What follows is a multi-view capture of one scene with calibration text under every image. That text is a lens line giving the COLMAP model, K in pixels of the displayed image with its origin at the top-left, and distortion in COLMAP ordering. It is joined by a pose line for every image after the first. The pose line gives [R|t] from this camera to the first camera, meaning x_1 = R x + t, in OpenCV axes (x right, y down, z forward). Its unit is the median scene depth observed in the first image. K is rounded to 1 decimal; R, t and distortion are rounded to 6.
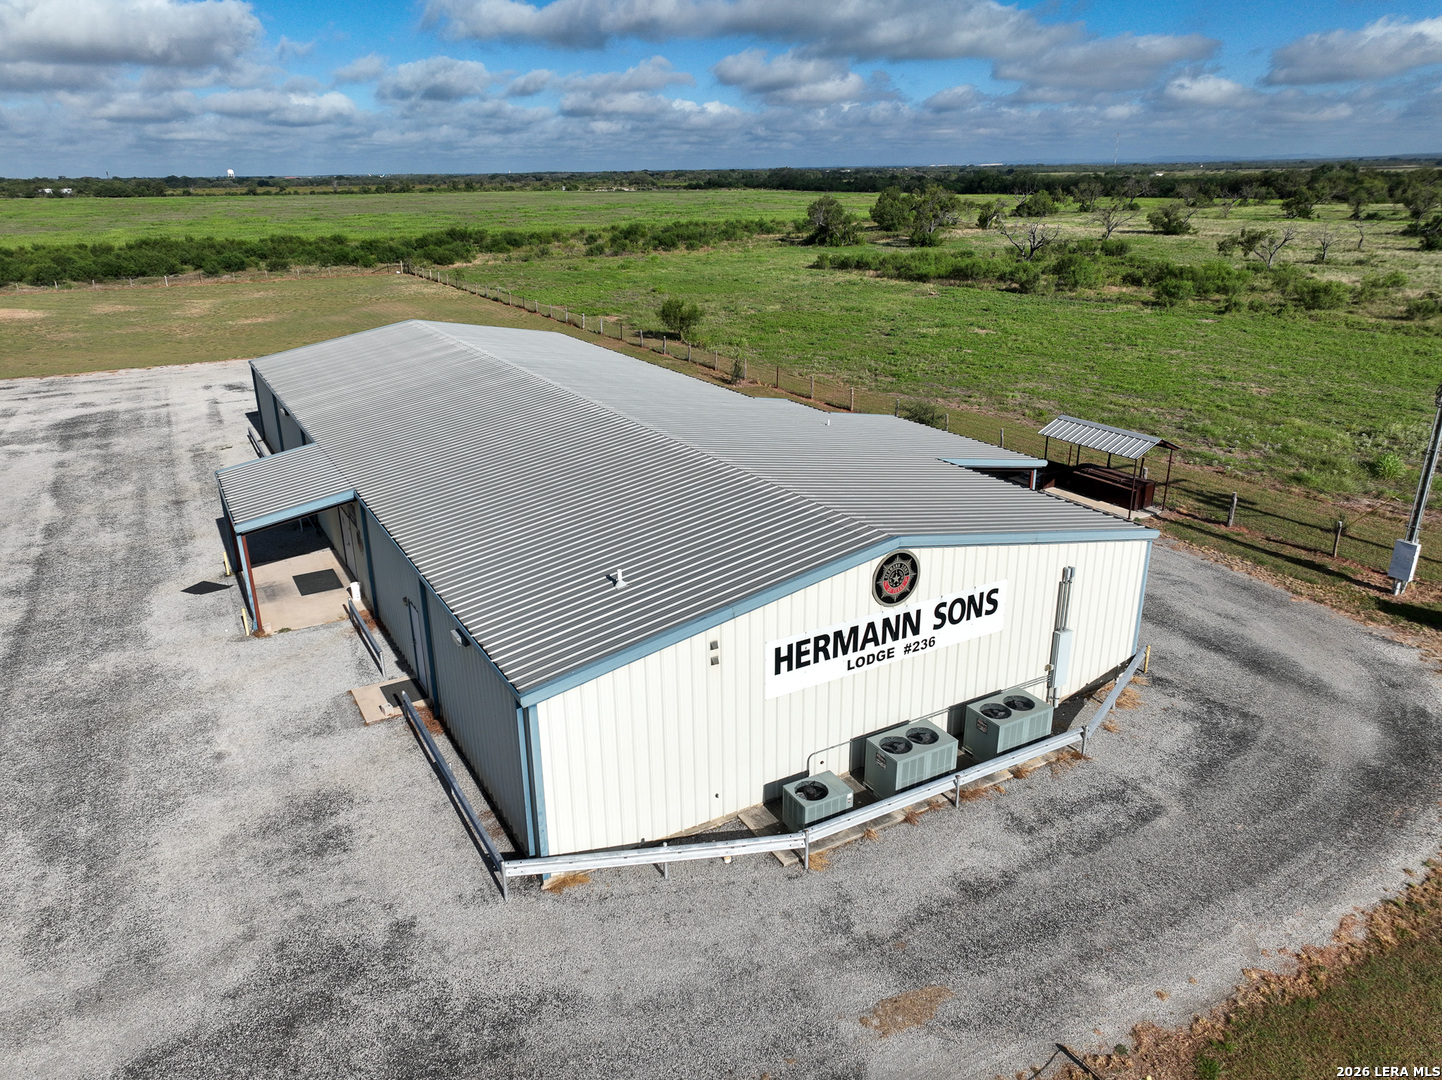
lens RADIAL K [[1016.9, 0, 721.0], [0, 1016.9, 540.0], [0, 0, 1]] dist [0.007358, 0.002109]
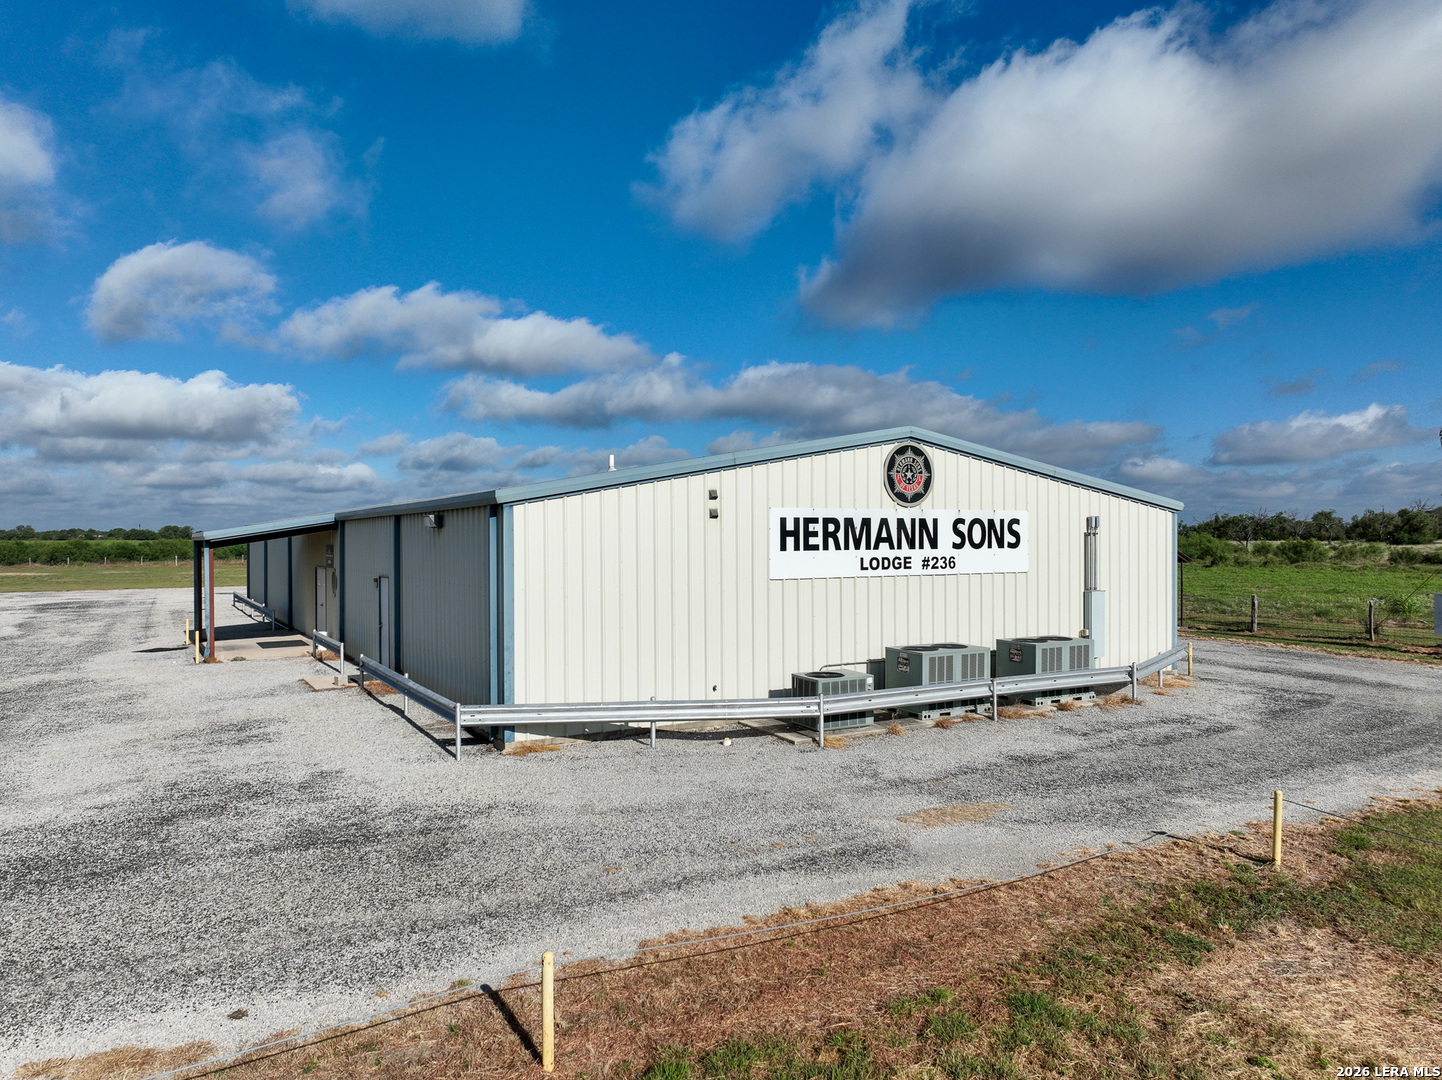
lens RADIAL K [[1015.9, 0, 721.0], [0, 1015.9, 540.0], [0, 0, 1]] dist [0.004343, -0.001541]
pose [[0.999961, 0.007397, 0.004909, -0.003481], [-0.005331, 0.942465, -0.334262, 0.401682], [-0.007099, 0.334222, 0.942467, 0.146232]]
